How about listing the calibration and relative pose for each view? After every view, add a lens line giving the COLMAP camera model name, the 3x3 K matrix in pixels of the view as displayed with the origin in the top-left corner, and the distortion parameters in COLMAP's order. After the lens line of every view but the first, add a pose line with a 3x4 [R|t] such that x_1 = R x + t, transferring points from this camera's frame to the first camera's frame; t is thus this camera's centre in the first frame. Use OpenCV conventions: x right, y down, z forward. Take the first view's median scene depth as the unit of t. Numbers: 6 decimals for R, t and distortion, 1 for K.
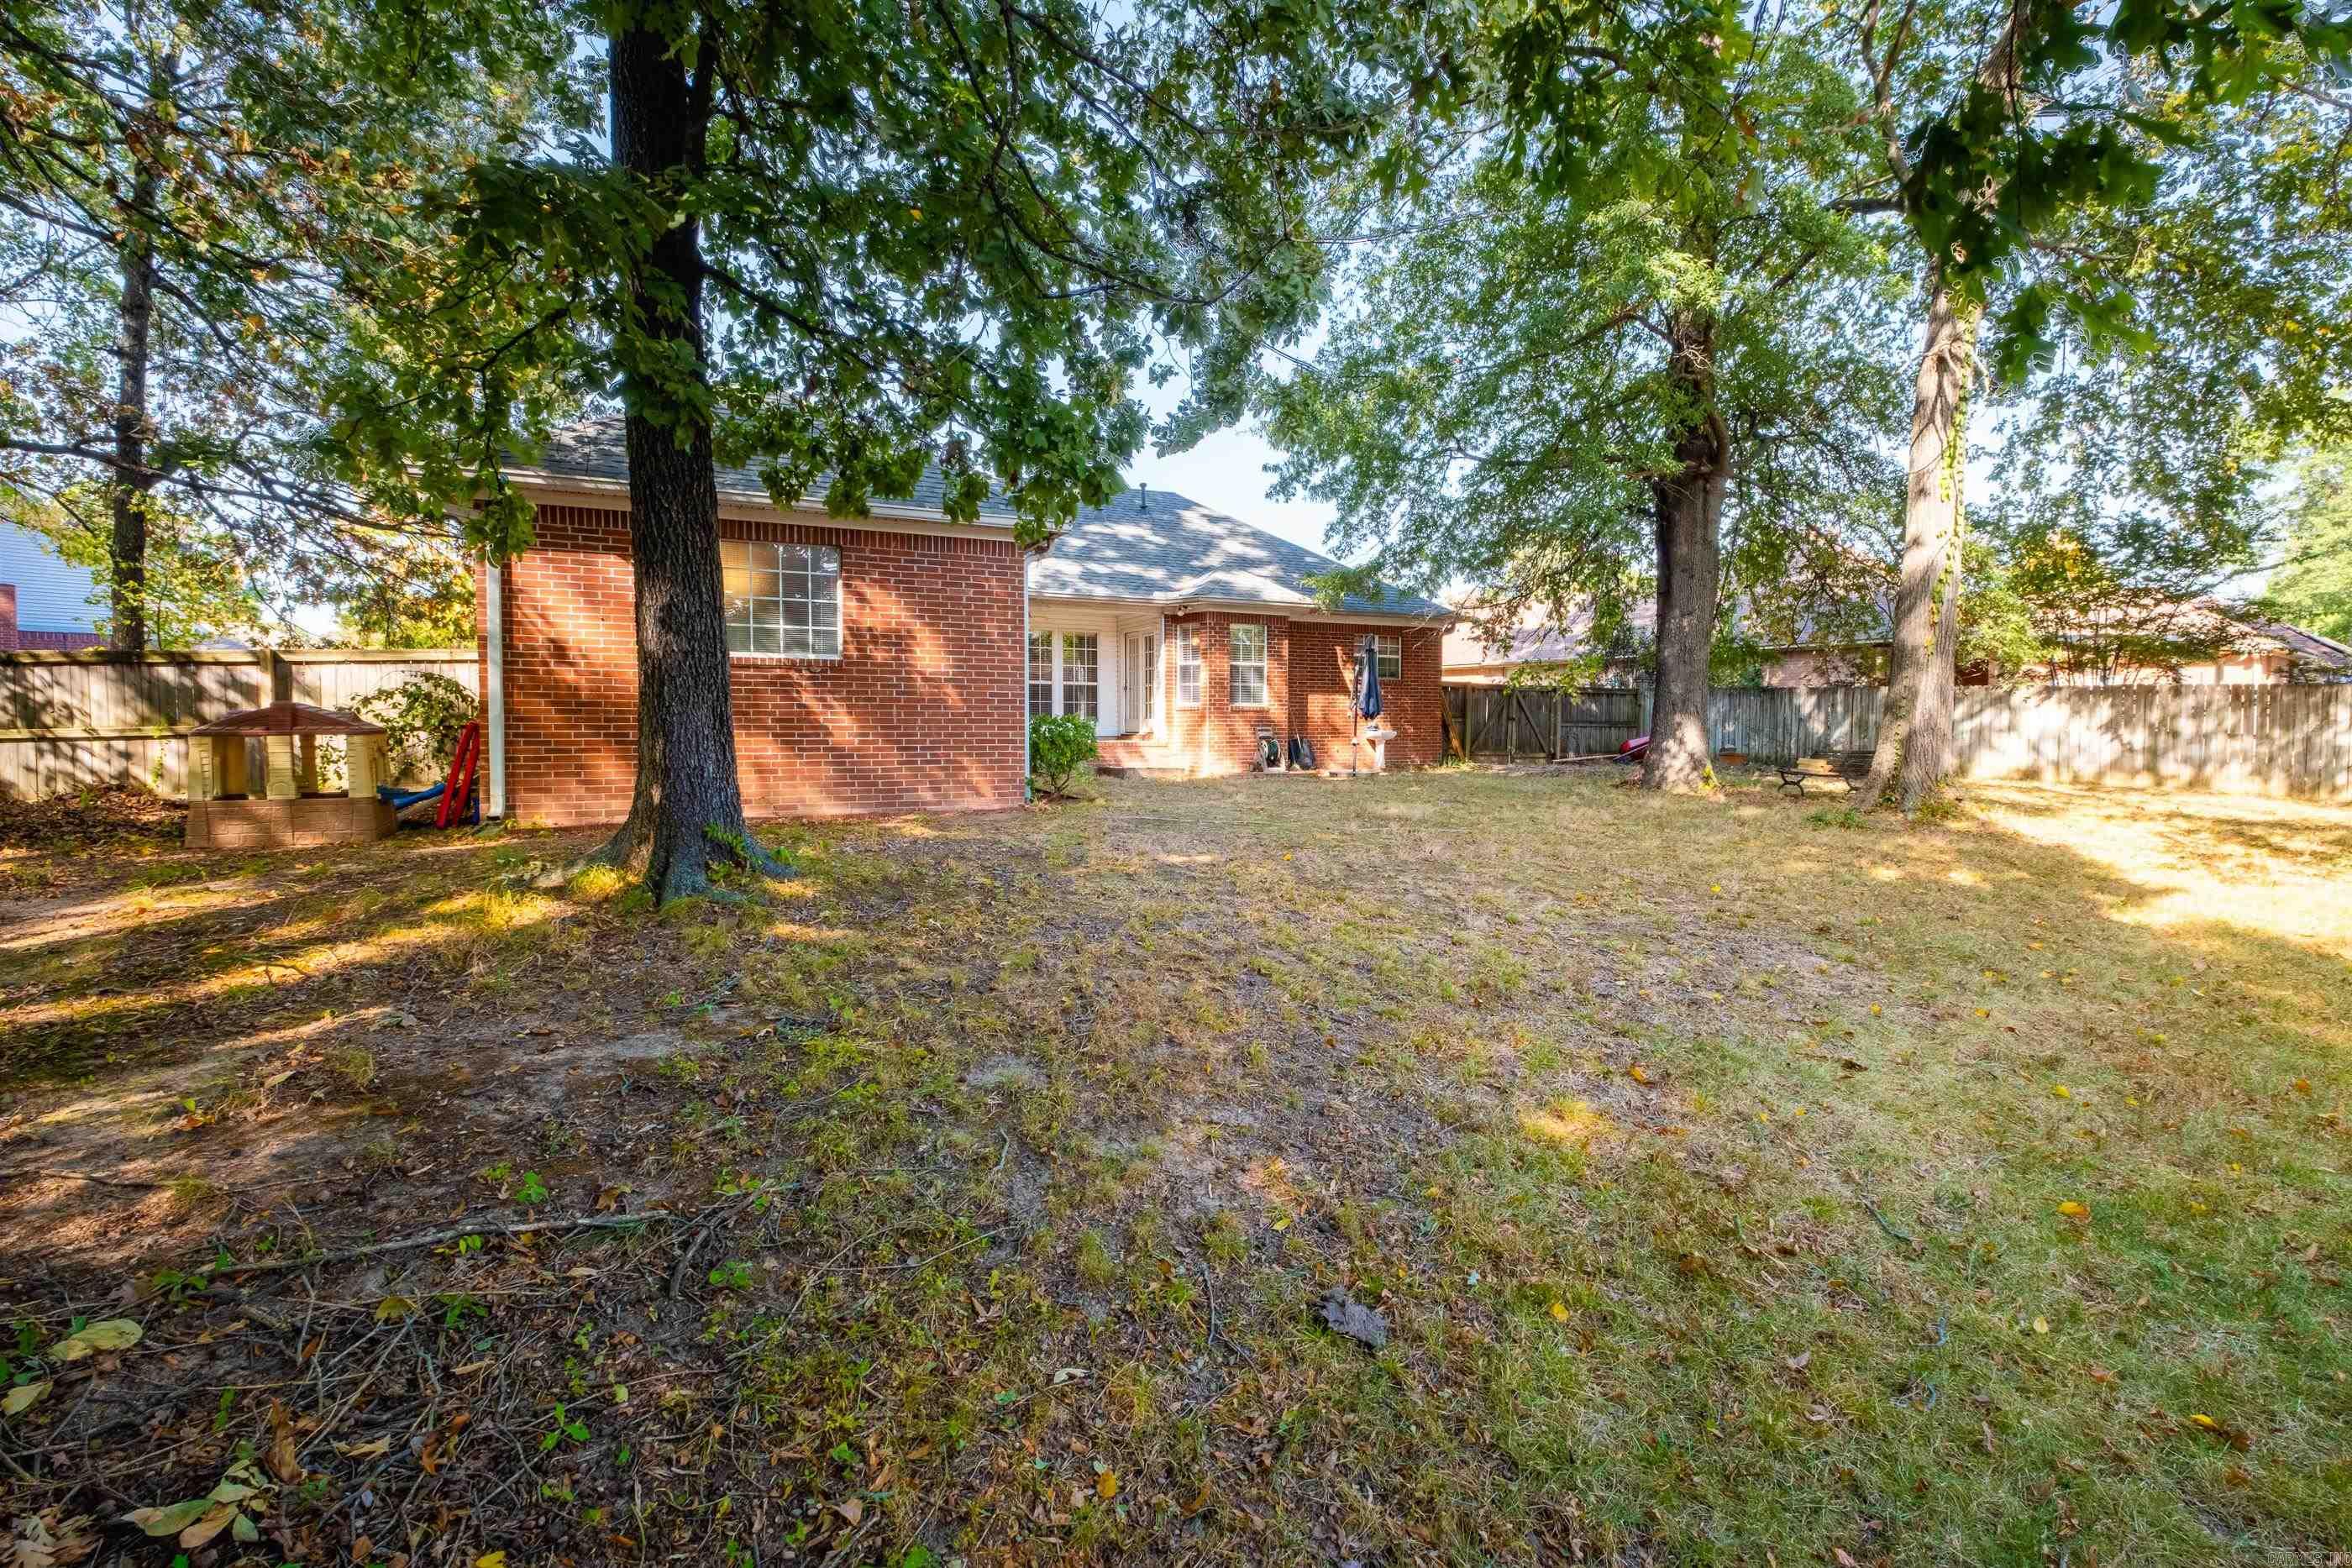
lens RADIAL K [[1072.4, 0, 1130.3], [0, 1072.4, 778.5], [0, 0, 1]] dist [0.002400, -0.003900]
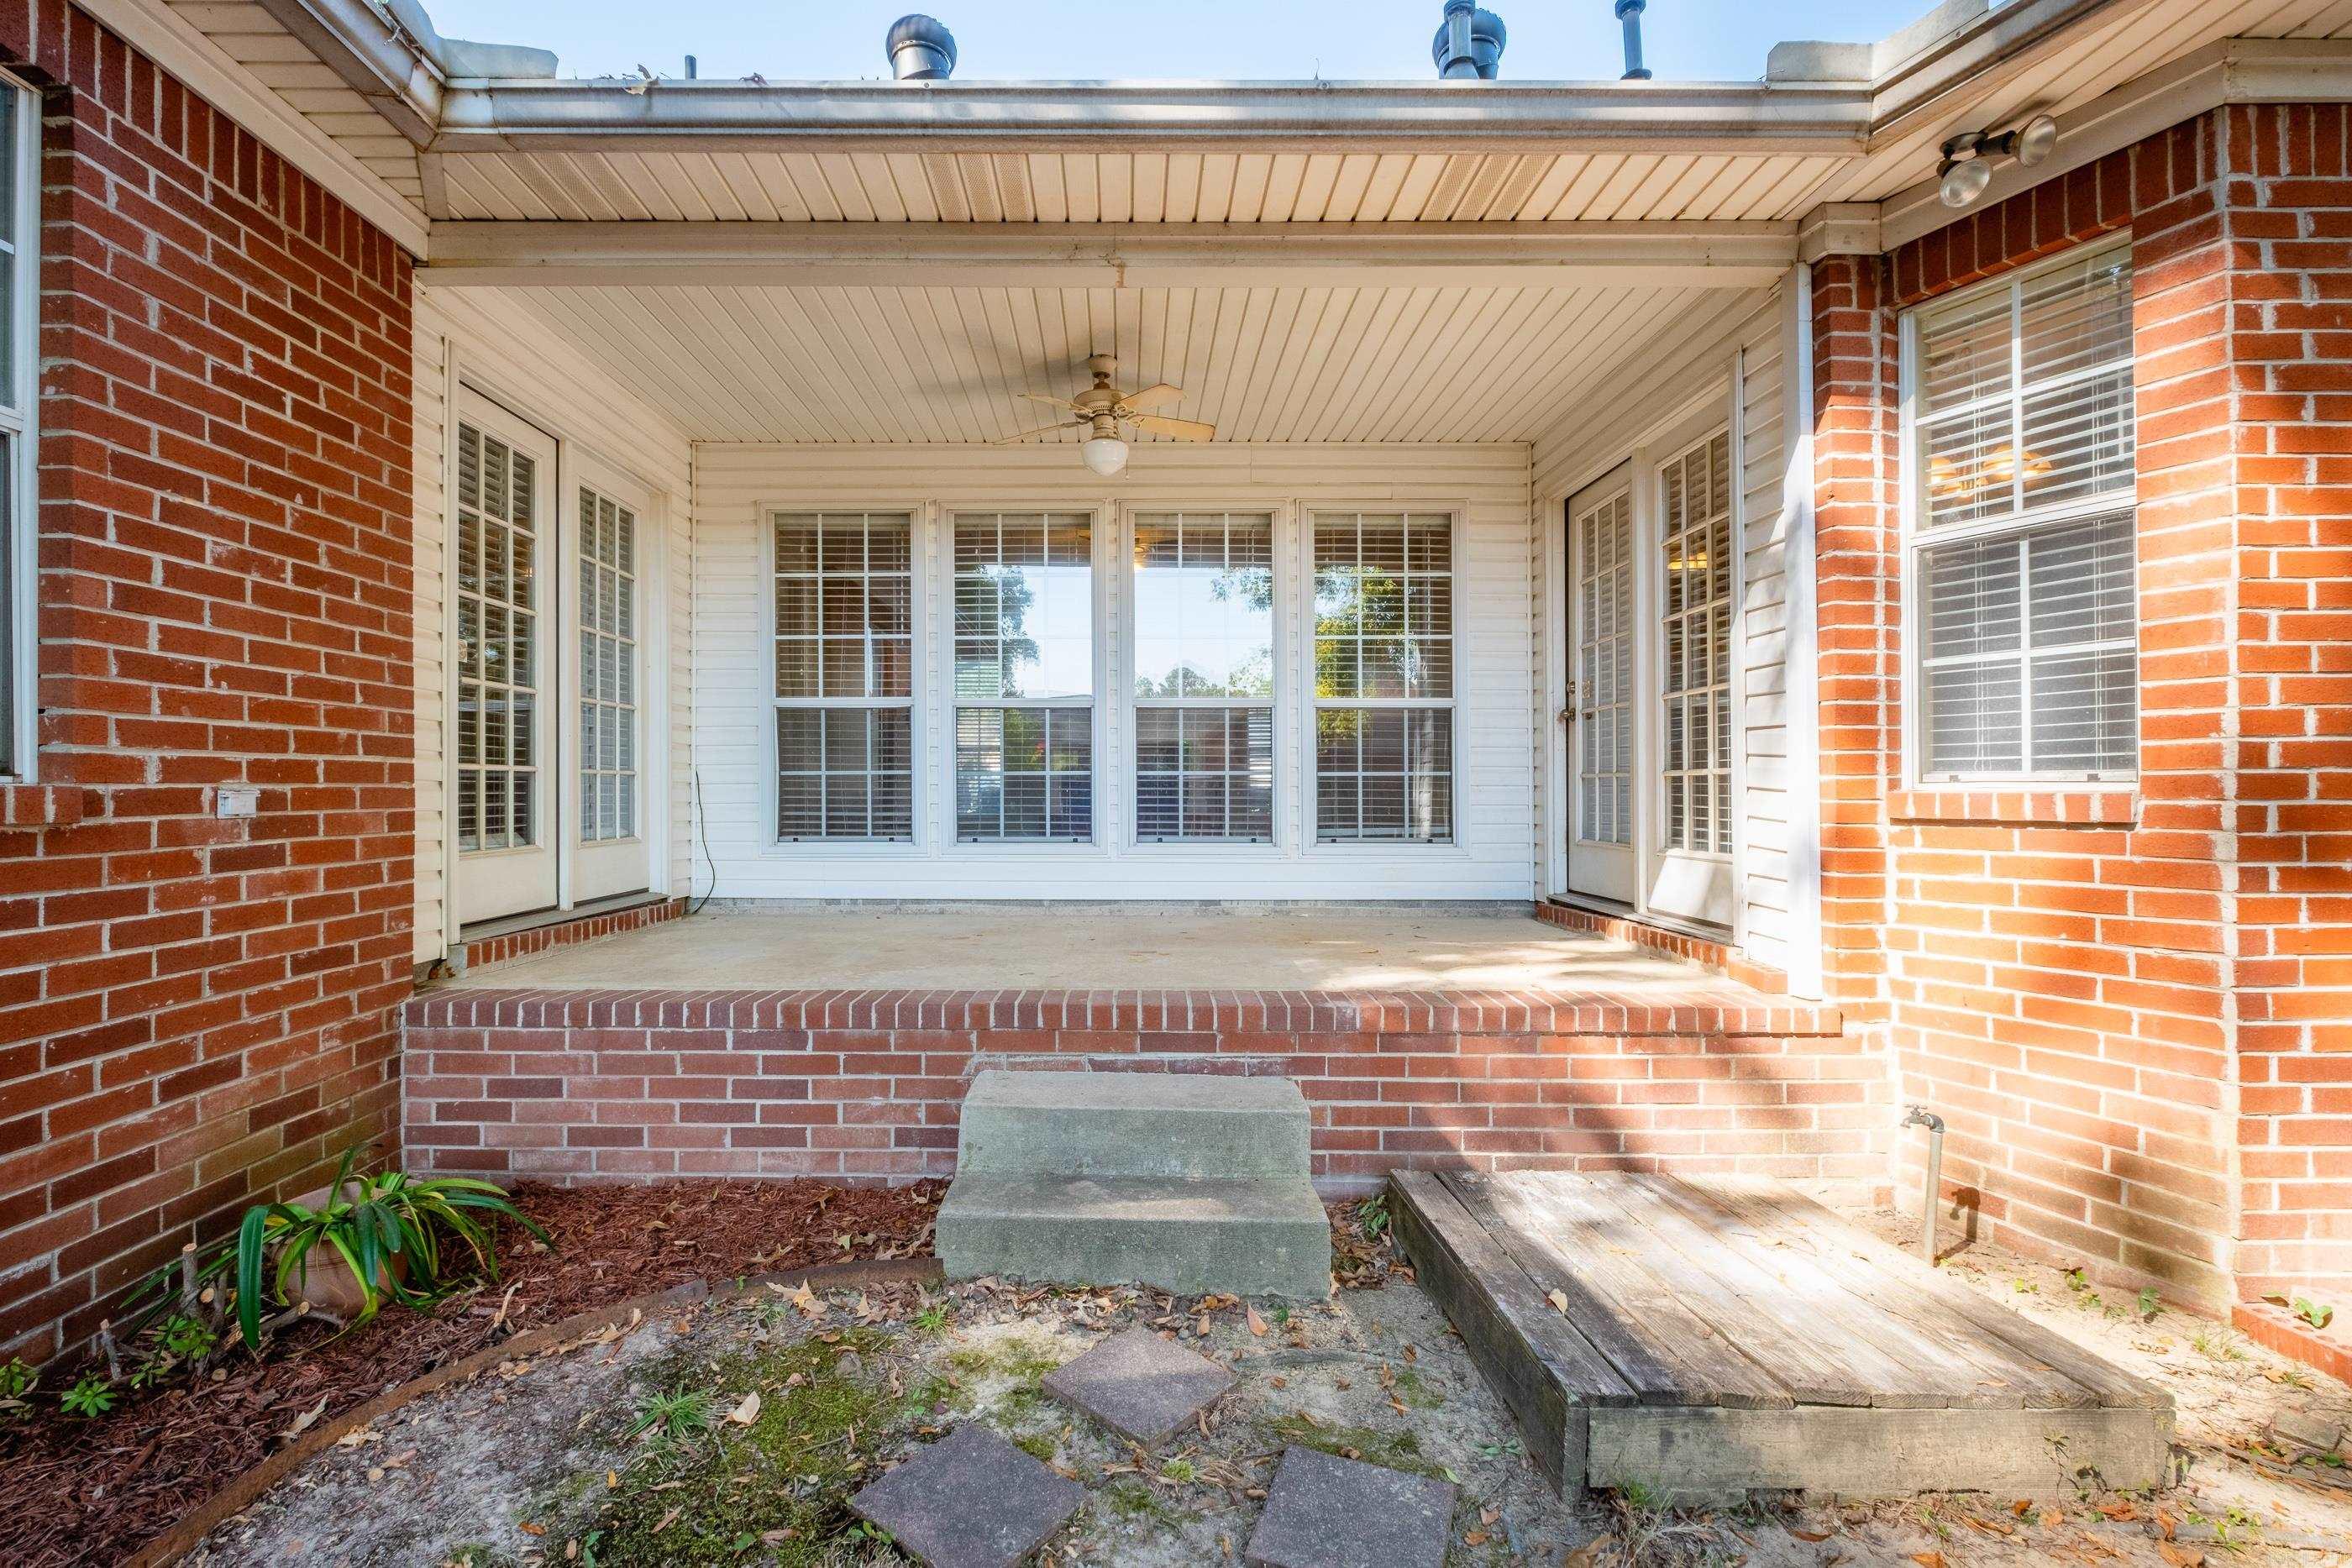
lens RADIAL K [[1072.4, 0, 1130.3], [0, 1072.4, 778.5], [0, 0, 1]] dist [0.002400, -0.003900]
pose [[0.914096, -0.006876, -0.405439, 0.001424], [-0.015587, 0.998521, -0.052077, -0.058010], [0.405197, 0.053923, 0.912638, 0.785777]]
